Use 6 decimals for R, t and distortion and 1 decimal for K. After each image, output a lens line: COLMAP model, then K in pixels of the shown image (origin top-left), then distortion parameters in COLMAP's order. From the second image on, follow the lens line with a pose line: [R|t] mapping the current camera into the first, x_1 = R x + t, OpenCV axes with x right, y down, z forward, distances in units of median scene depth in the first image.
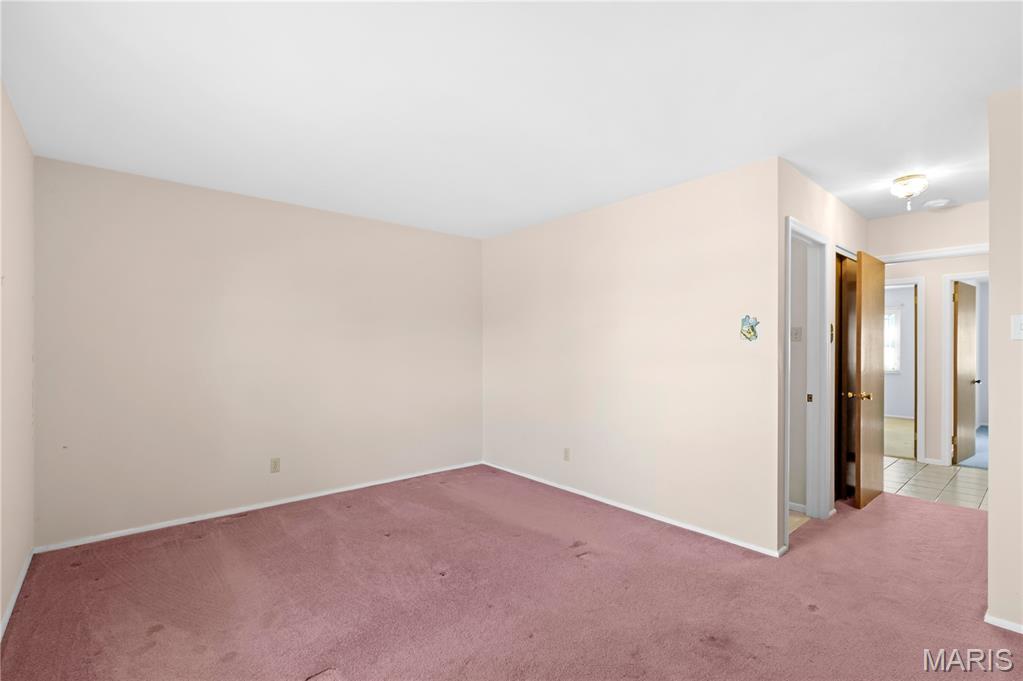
lens RADIAL K [[475.5, 0, 512.9], [0, 475.5, 343.7], [0, 0, 1]] dist [0.000642, -0.001126]
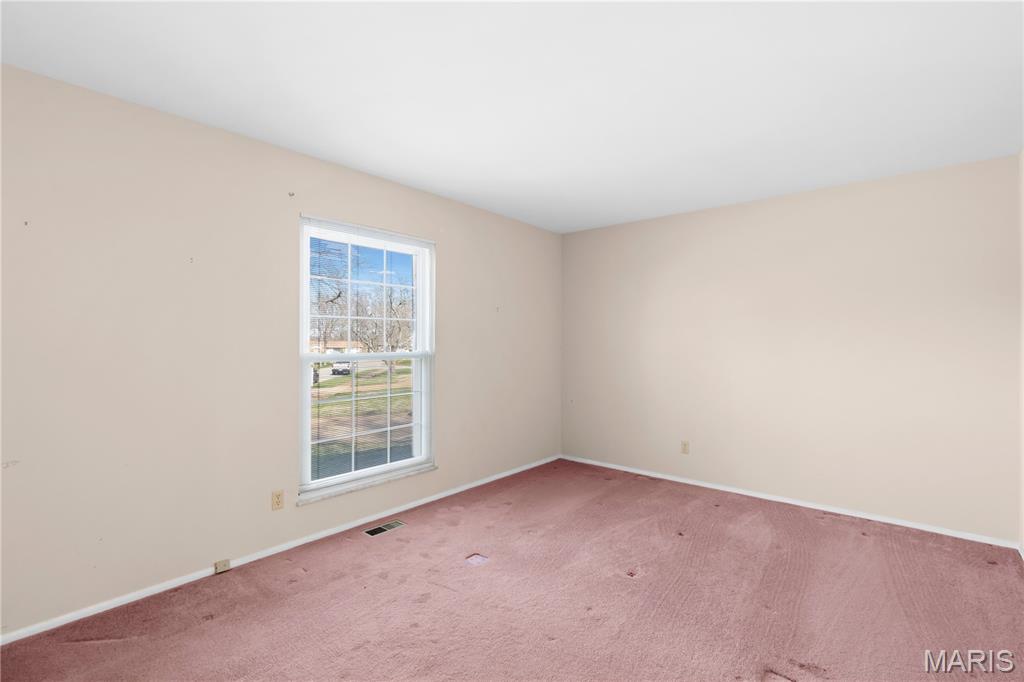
lens RADIAL K [[475.9, 0, 512.0], [0, 475.9, 339.7], [0, 0, 1]] dist [0.000642, -0.001126]
pose [[0.137330, -0.005878, -0.990508, 0.567775], [0.001058, 0.999983, -0.005788, 0.010267], [0.990525, -0.000253, 0.137334, 0.459965]]
